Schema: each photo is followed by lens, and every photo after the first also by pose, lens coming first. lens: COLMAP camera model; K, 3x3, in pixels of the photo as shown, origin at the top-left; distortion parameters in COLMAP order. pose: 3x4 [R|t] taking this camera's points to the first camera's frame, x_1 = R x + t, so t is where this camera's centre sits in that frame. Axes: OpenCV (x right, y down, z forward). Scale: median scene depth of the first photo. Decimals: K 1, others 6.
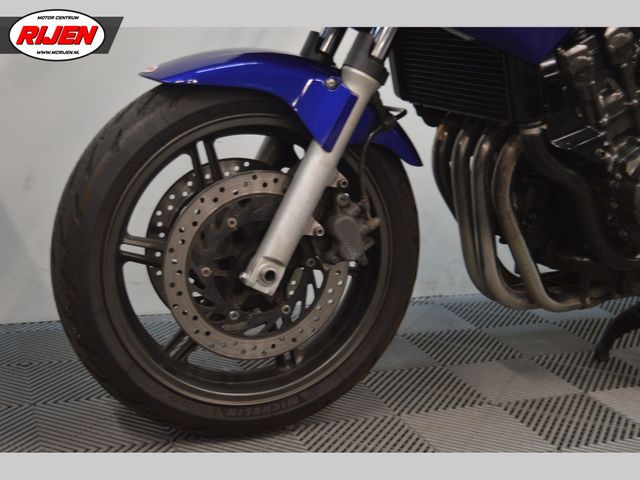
lens RADIAL K [[931.7, 0, 320.0], [0, 931.7, 240.0], [0, 0, 1]] dist [-0.007531, 0.015376]
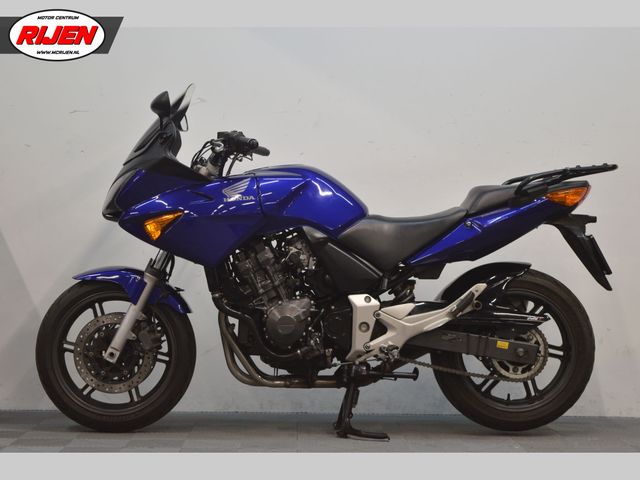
lens RADIAL K [[1517.5, 0, 320.0], [0, 1517.5, 240.0], [0, 0, 1]] dist [0.023572, 0.329518]
pose [[0.931531, -0.037553, -0.361717, 1.810444], [-0.048850, 0.972718, -0.226791, 0.590511], [0.360365, 0.228933, 0.904283, -2.365864]]
